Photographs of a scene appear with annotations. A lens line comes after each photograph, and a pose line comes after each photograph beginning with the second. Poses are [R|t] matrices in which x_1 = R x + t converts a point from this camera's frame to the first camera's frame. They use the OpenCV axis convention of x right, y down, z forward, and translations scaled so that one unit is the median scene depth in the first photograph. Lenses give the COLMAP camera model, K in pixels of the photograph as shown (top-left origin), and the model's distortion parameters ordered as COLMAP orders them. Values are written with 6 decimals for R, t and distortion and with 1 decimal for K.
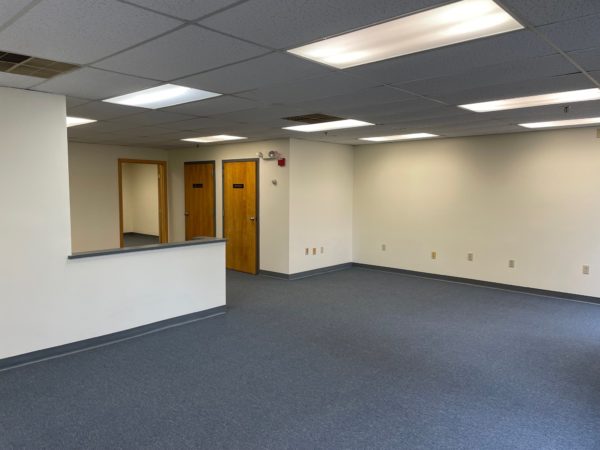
lens RADIAL K [[454.1, 0, 288.9], [0, 454.1, 223.0], [0, 0, 1]] dist [0.115816, -0.082896]
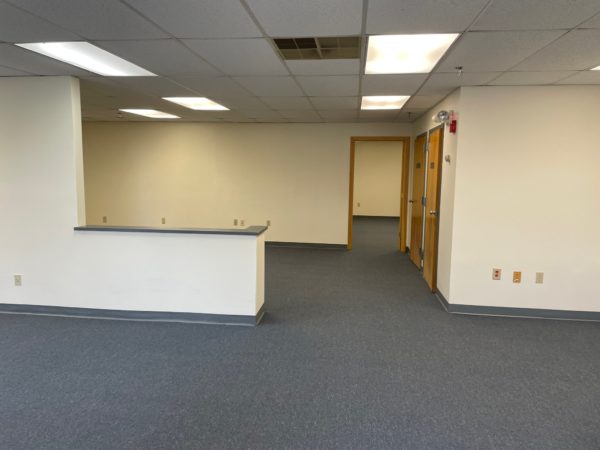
lens RADIAL K [[454.1, 0, 288.9], [0, 454.1, 223.0], [0, 0, 1]] dist [0.115816, -0.082896]
pose [[0.577868, 0.100856, -0.809874, 0.643527], [-0.073752, 0.994728, 0.071252, -0.048309], [0.812791, 0.018556, 0.582260, 0.741178]]
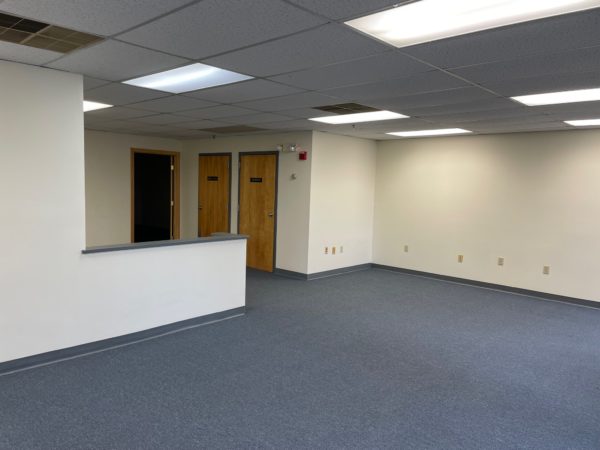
lens RADIAL K [[454.1, 0, 288.9], [0, 454.1, 223.0], [0, 0, 1]] dist [0.115816, -0.082896]
pose [[0.999575, 0.028136, -0.007635, -0.057428], [-0.028071, 0.999570, 0.008504, -0.001706], [0.007871, -0.008286, 0.999935, 0.082036]]
